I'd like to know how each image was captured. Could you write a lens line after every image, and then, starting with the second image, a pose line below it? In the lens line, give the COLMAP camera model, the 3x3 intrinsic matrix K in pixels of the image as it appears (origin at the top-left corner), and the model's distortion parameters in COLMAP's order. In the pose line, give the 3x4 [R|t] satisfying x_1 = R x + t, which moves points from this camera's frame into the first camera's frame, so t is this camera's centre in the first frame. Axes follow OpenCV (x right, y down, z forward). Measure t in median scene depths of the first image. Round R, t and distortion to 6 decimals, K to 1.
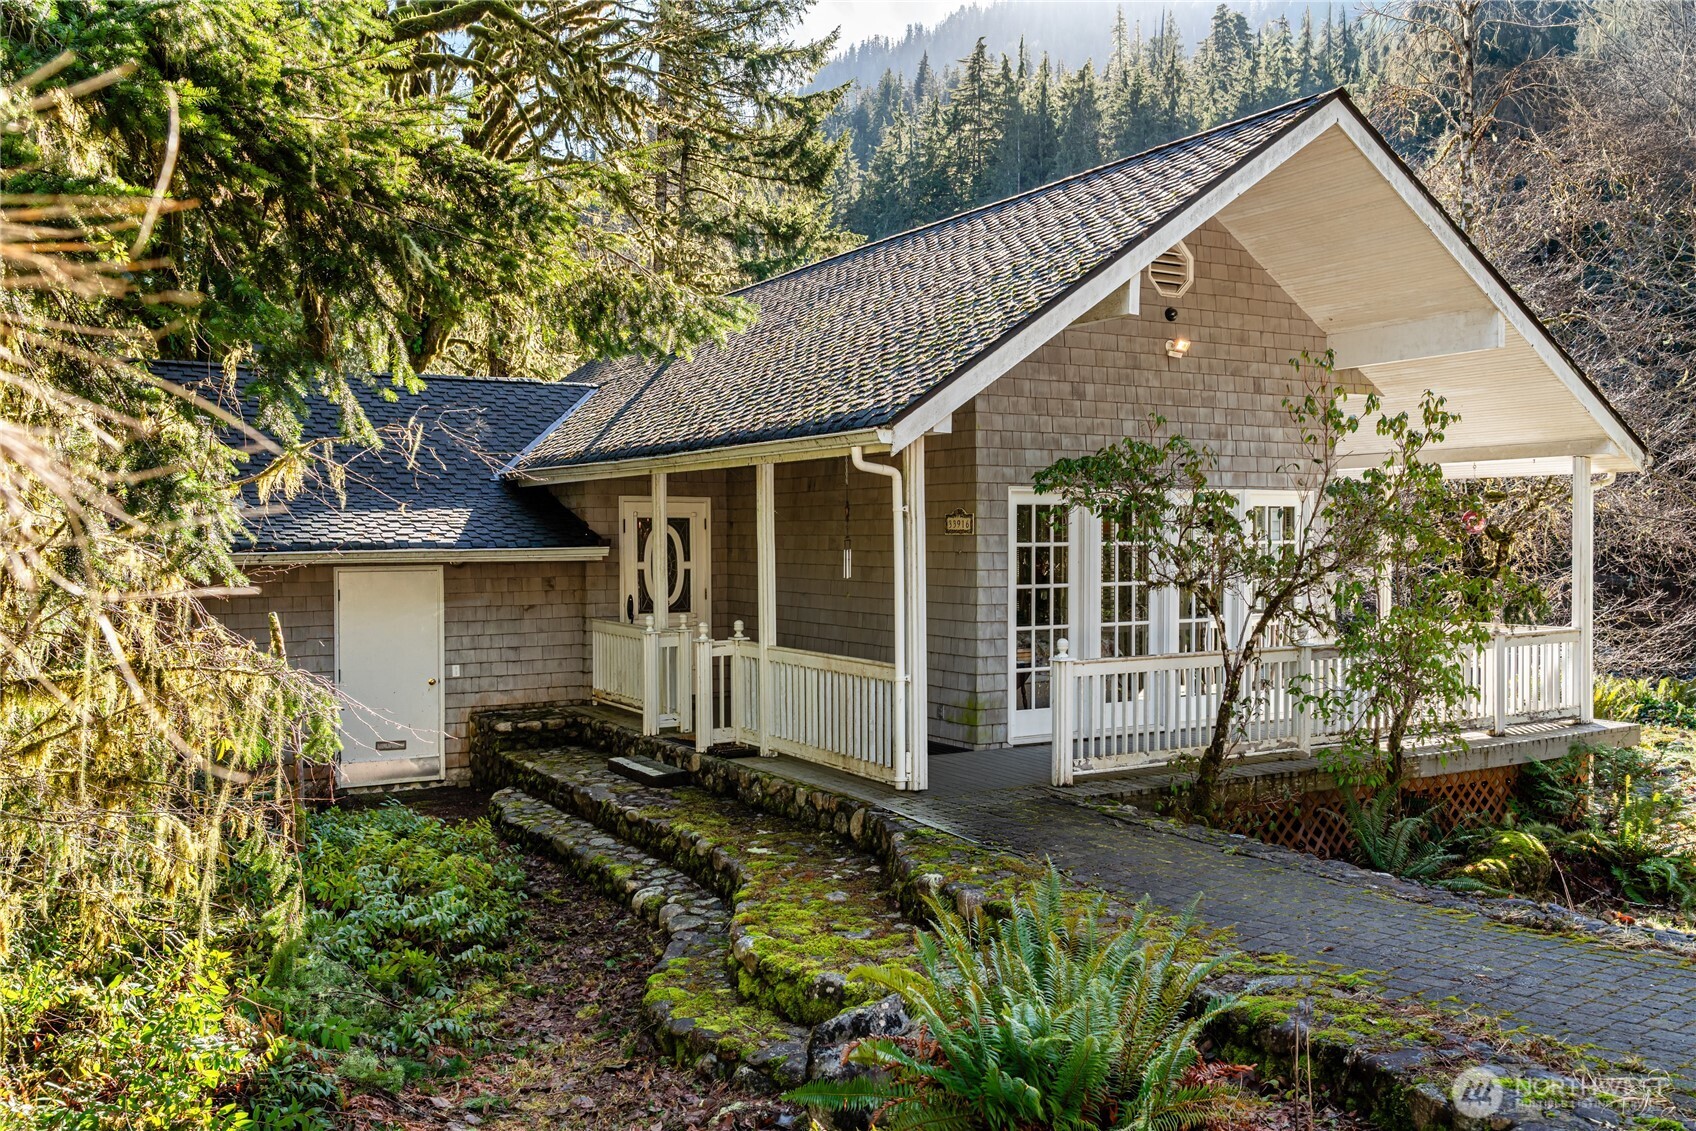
lens RADIAL K [[1473.8, 0, 848.0], [0, 1473.8, 565.5], [0, 0, 1]] dist [0.000263, 0.000054]
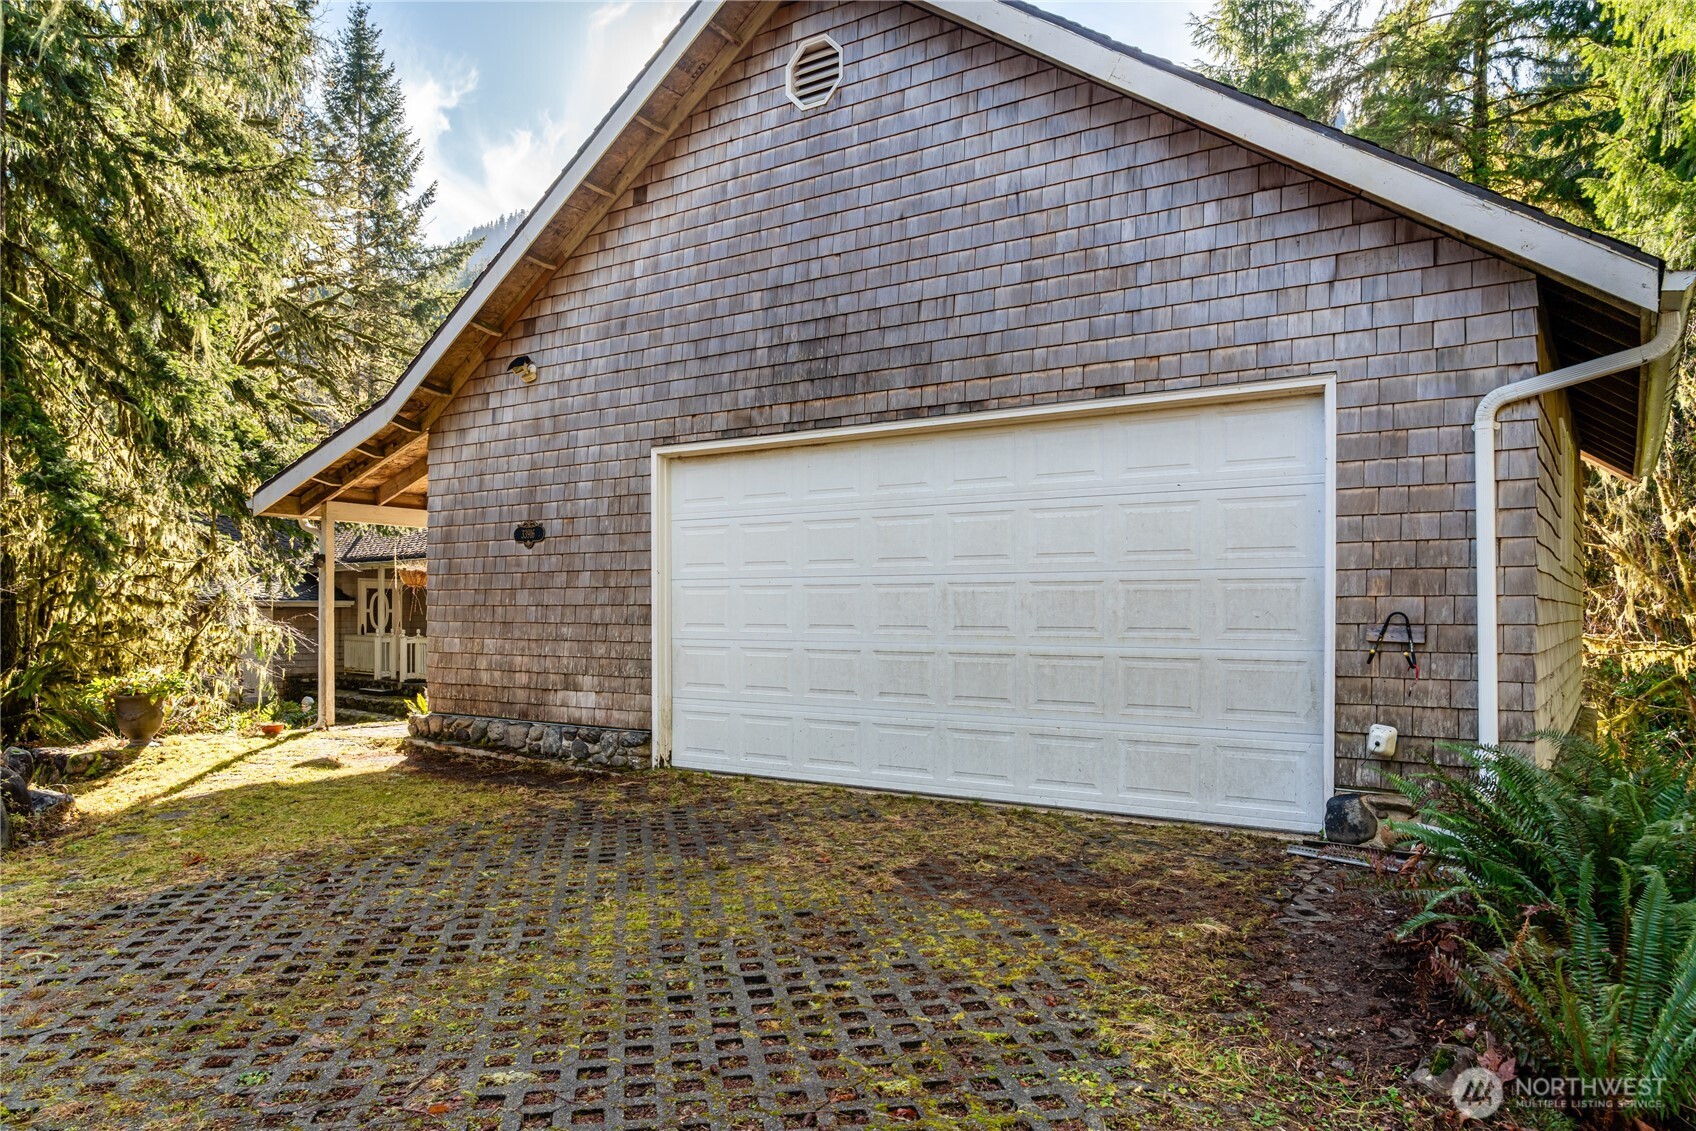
lens RADIAL K [[1140.7, 0, 848.0], [0, 1140.7, 565.5], [0, 0, 1]] dist [-0.005901, 0.005289]
pose [[0.955700, 0.001110, 0.294342, 0.046332], [0.015760, 0.998366, -0.054935, 0.043612], [-0.293921, 0.057140, 0.954120, -0.938221]]
